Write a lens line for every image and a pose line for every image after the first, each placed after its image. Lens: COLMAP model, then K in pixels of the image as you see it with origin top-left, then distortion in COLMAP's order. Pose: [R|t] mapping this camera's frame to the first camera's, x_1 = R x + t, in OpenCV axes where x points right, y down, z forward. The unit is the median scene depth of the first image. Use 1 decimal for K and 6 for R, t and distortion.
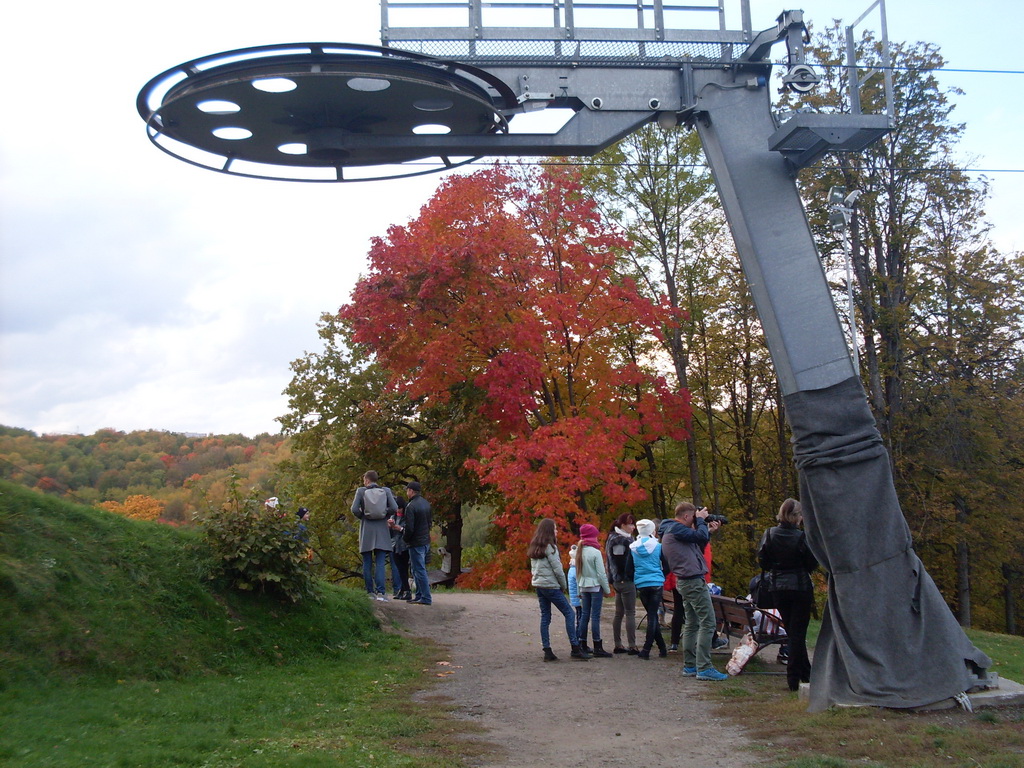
lens RADIAL K [[1145.7, 0, 512.0], [0, 1145.7, 384.0], [0, 0, 1]] dist [-0.231150, 0.348124]
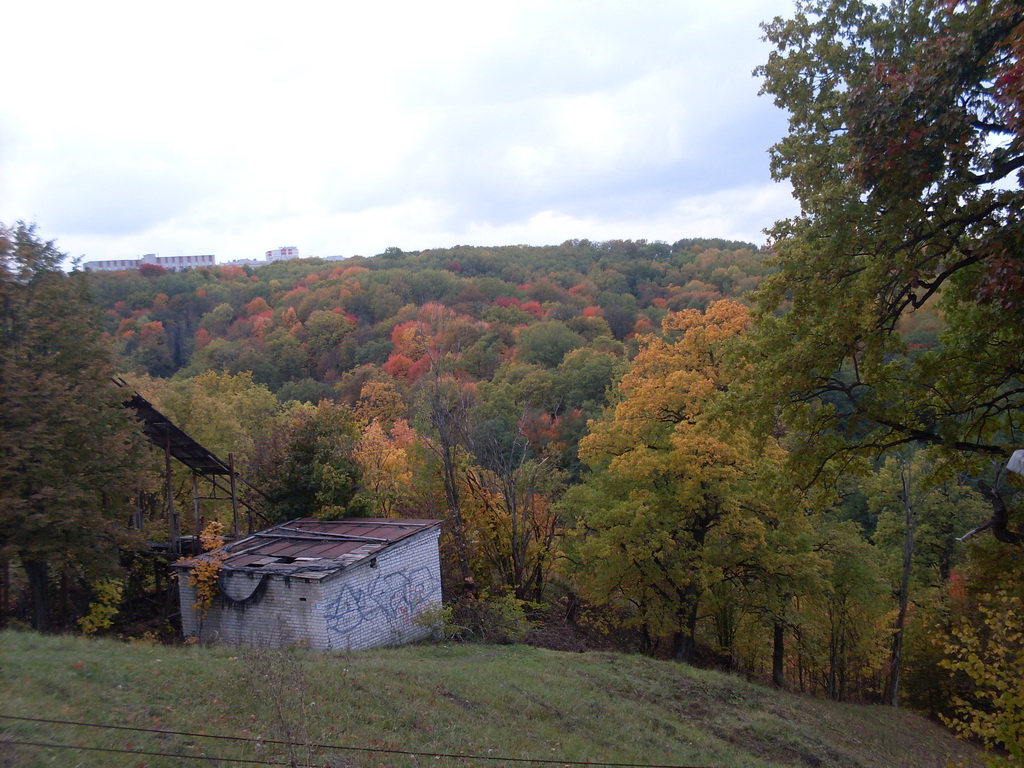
lens RADIAL K [[1145.7, 0, 512.0], [0, 1145.7, 384.0], [0, 0, 1]] dist [-0.231150, 0.348124]
pose [[0.806346, 0.013687, -0.591286, 0.011305], [0.086632, 0.986216, 0.140971, 0.057959], [0.585066, -0.164895, 0.794045, 0.497804]]
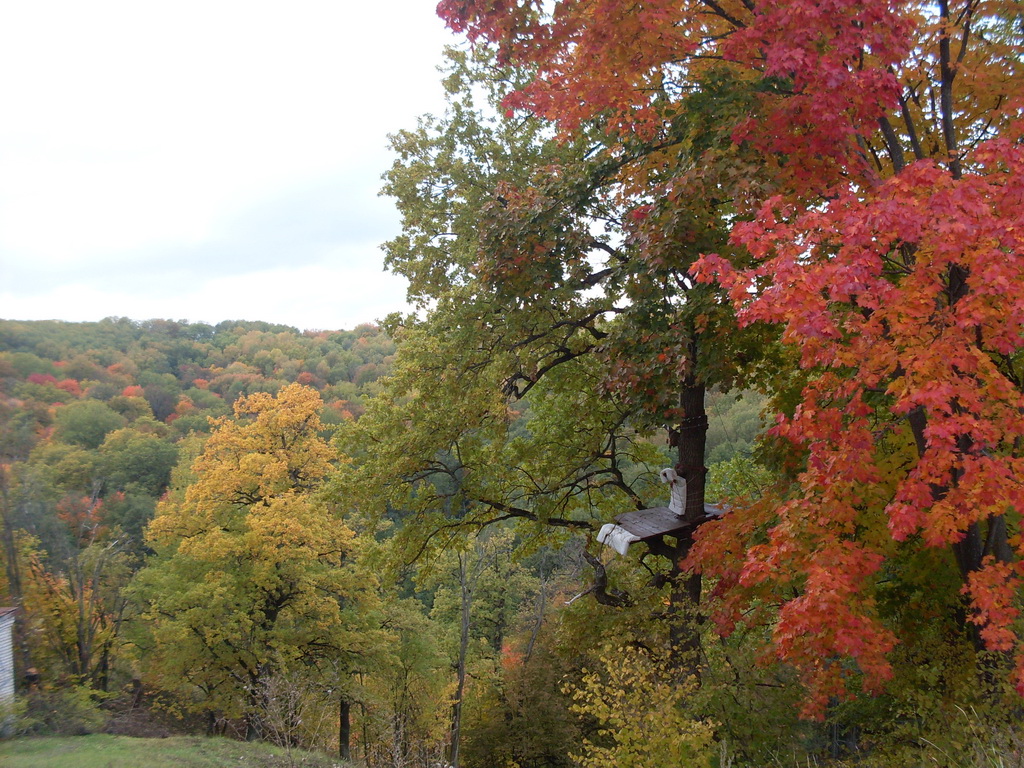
lens RADIAL K [[1145.7, 0, 512.0], [0, 1145.7, 384.0], [0, 0, 1]] dist [-0.231150, 0.348124]
pose [[0.973360, -0.003848, -0.229249, -0.009988], [0.025507, 0.995470, 0.091593, 0.051306], [0.227858, -0.095000, 0.969049, 0.453986]]
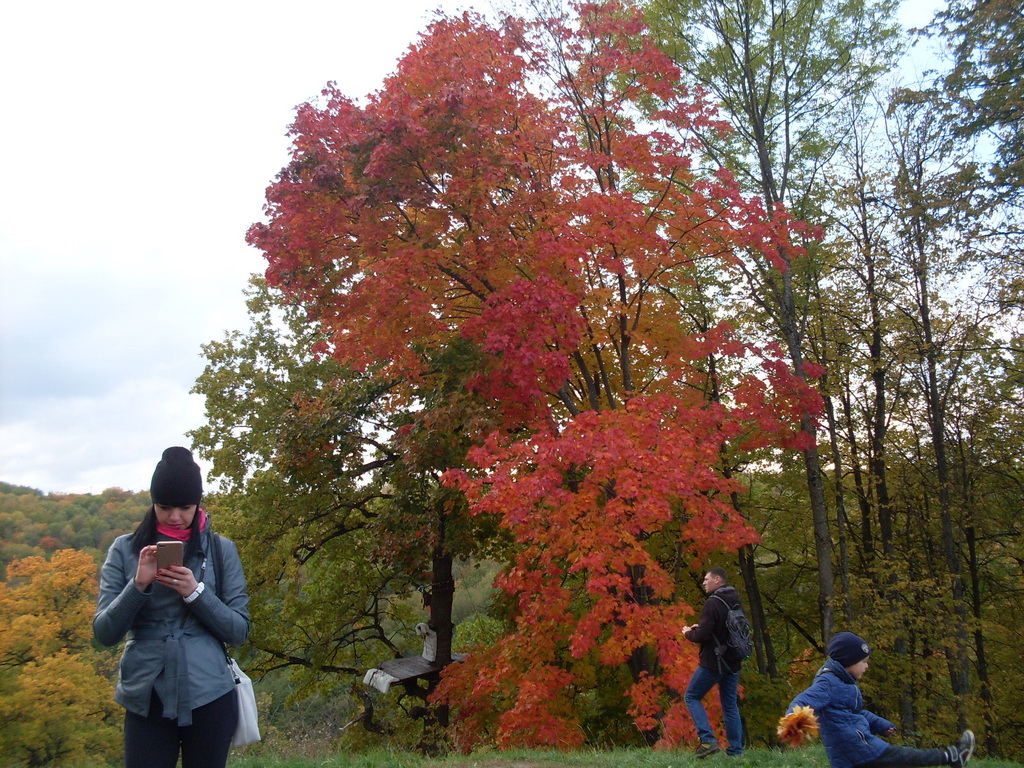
lens RADIAL K [[1145.7, 0, 512.0], [0, 1145.7, 384.0], [0, 0, 1]] dist [-0.231150, 0.348124]
pose [[0.999878, 0.003073, -0.015298, 0.000345], [-0.003934, 0.998391, -0.056563, 0.040194], [0.015099, 0.056617, 0.998282, 0.323201]]
